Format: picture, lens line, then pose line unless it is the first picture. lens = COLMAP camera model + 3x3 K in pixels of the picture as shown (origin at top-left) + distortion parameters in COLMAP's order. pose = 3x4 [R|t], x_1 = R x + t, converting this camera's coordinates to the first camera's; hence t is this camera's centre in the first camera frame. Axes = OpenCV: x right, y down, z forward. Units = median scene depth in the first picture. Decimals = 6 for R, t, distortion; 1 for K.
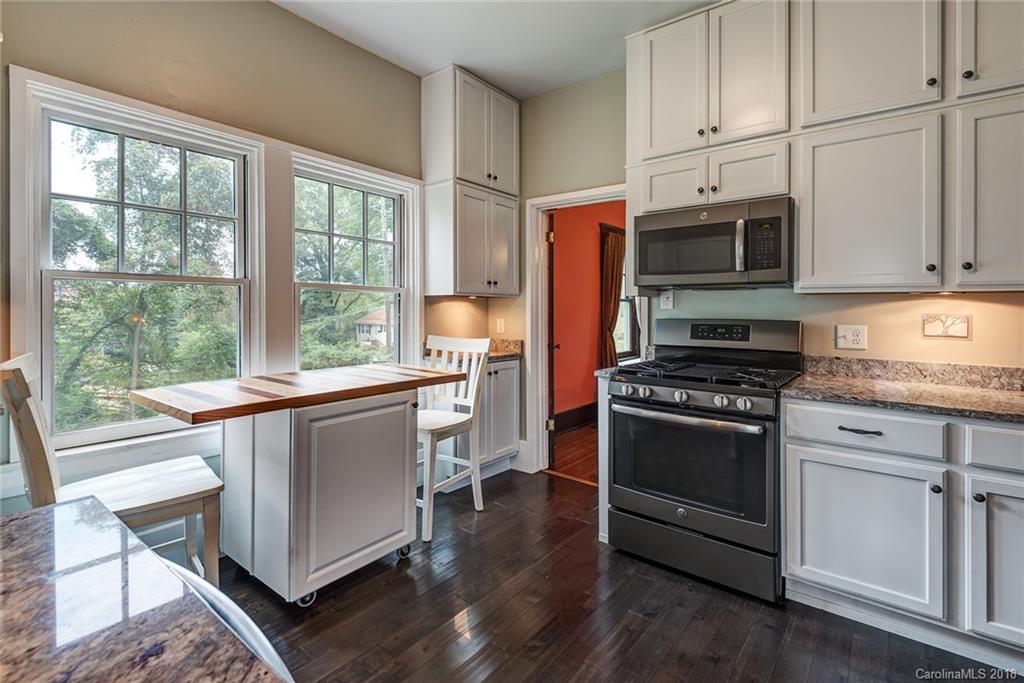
lens RADIAL K [[472.5, 0, 515.3], [0, 472.5, 311.0], [0, 0, 1]] dist [0.024428, -0.018089]
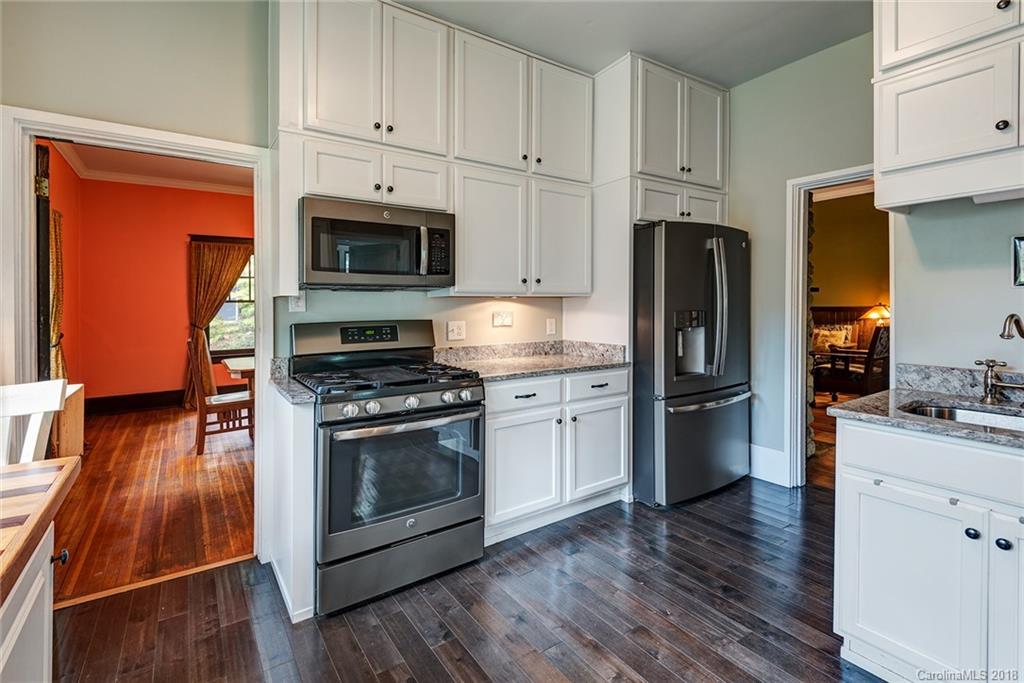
lens RADIAL K [[472.5, 0, 515.3], [0, 472.5, 311.0], [0, 0, 1]] dist [0.024428, -0.018089]
pose [[0.289306, -0.020136, 0.957025, -0.488812], [0.017755, 0.999720, 0.015667, -0.015931], [-0.957072, 0.012459, 0.289582, 0.504790]]
